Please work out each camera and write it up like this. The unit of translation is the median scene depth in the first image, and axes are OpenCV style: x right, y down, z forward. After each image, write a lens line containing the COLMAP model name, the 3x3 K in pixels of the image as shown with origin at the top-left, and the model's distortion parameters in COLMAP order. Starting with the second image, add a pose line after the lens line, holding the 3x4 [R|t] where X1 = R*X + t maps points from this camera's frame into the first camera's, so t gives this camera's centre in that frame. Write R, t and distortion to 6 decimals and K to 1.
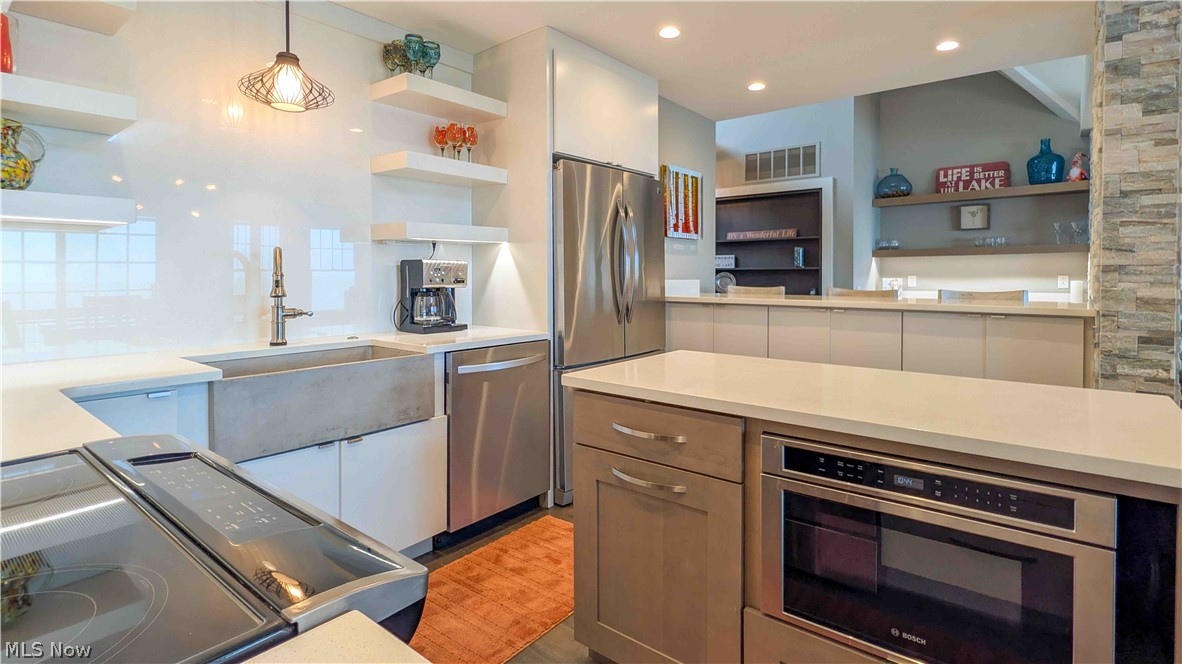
lens RADIAL K [[555.2, 0, 587.7], [0, 555.2, 277.6], [0, 0, 1]] dist [0.013526, -0.000355]
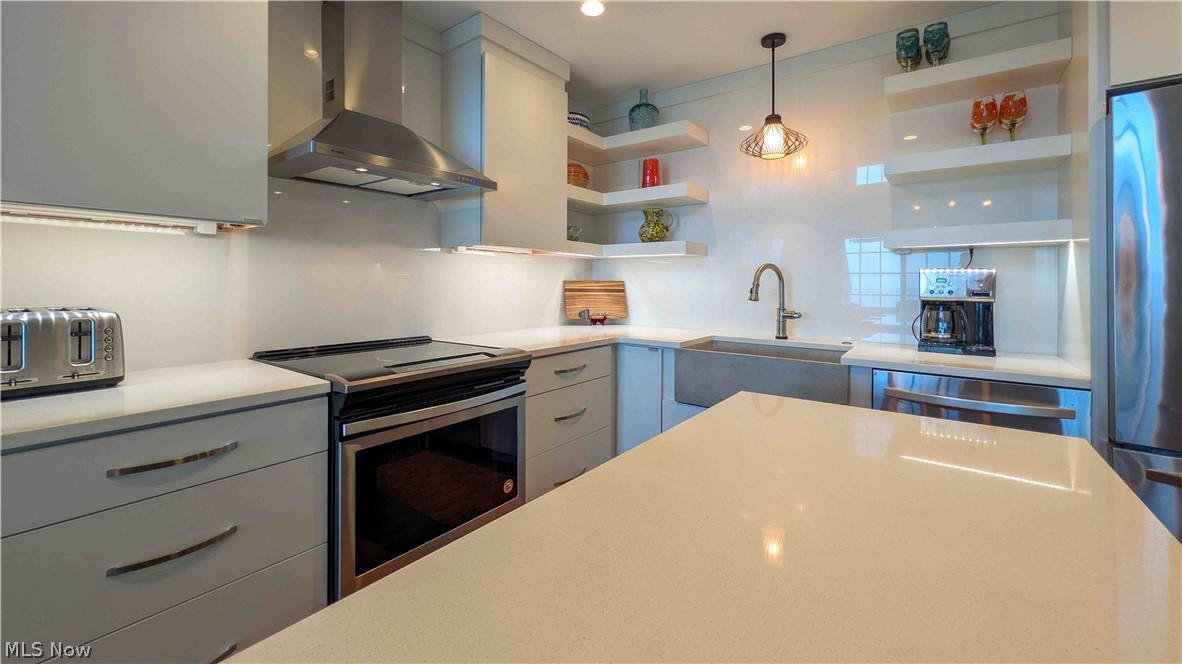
lens RADIAL K [[499.9, 0, 608.7], [0, 499.9, 274.7], [0, 0, 1]] dist [0.019459, 0.000458]
pose [[0.067889, -0.013899, -0.997596, 0.276538], [-0.012591, 0.999811, -0.014787, -0.002438], [0.997613, 0.013565, 0.067701, 0.246456]]
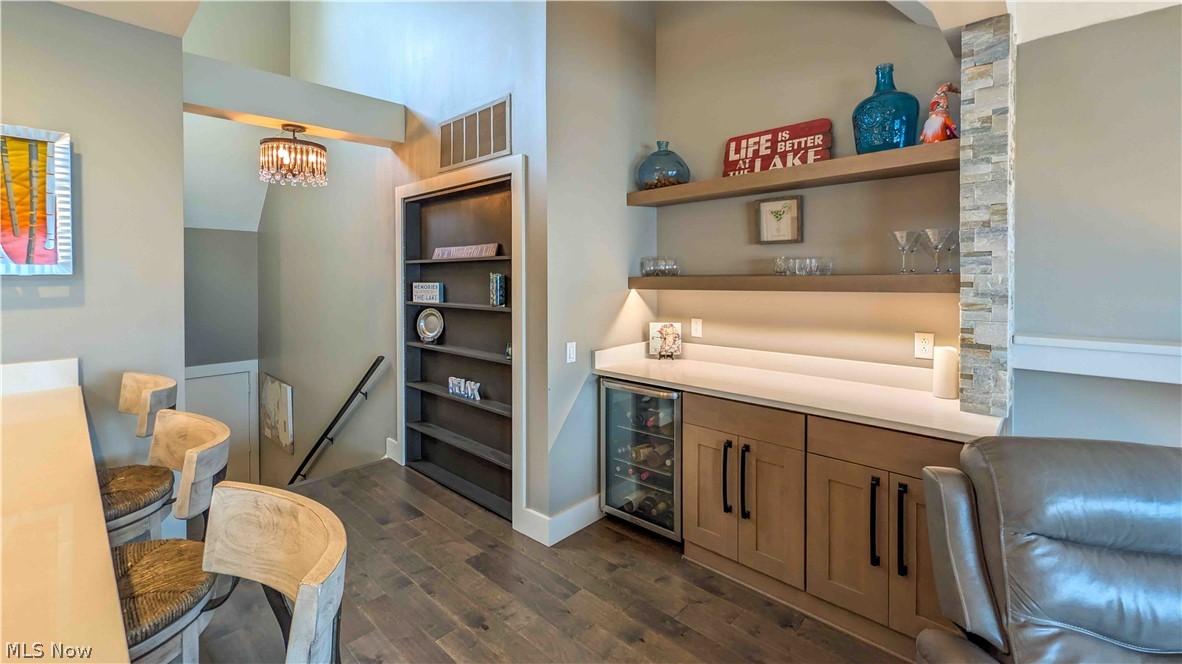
lens RADIAL K [[499.9, 0, 572.4], [0, 499.9, 276.8], [0, 0, 1]] dist [0.019459, 0.000458]
pose [[0.998081, -0.005569, -0.061676, 0.595536], [0.005451, 0.999983, -0.002075, -0.059970], [0.061687, 0.001735, 0.998094, 0.558105]]
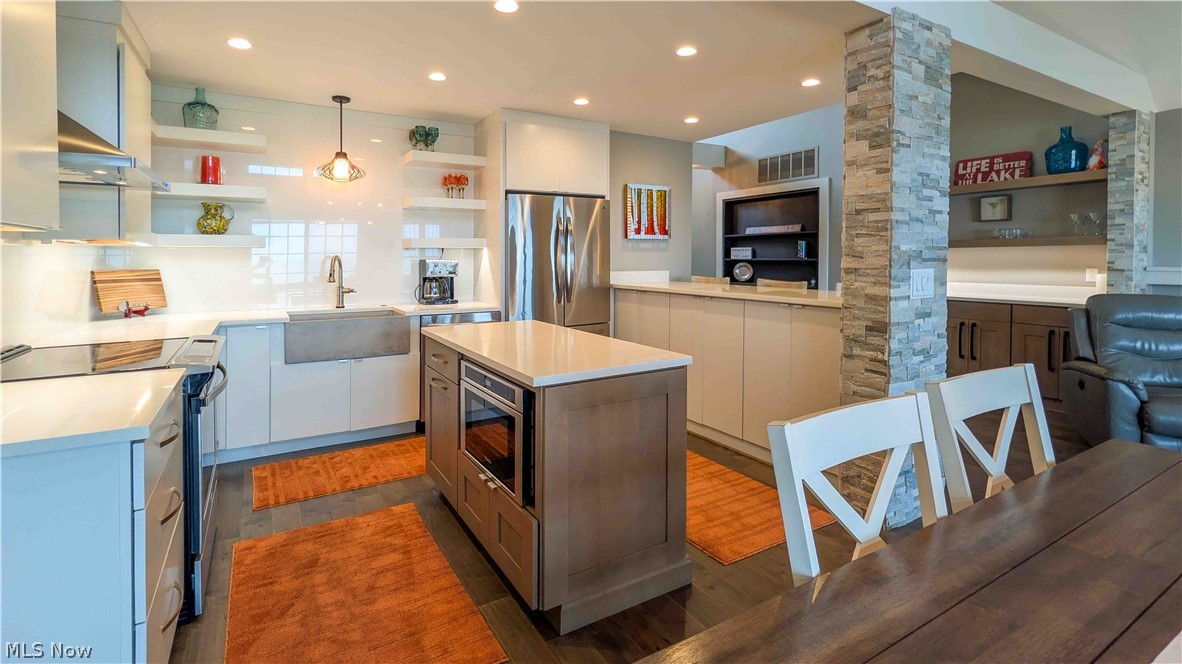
lens RADIAL K [[499.9, 0, 552.0], [0, 499.9, 259.4], [0, 0, 1]] dist [0.019459, 0.000458]
pose [[0.931212, 0.000825, -0.364476, 0.335866], [-0.001546, 0.999997, -0.001686, -0.018063], [0.364474, 0.002134, 0.931211, -0.140165]]
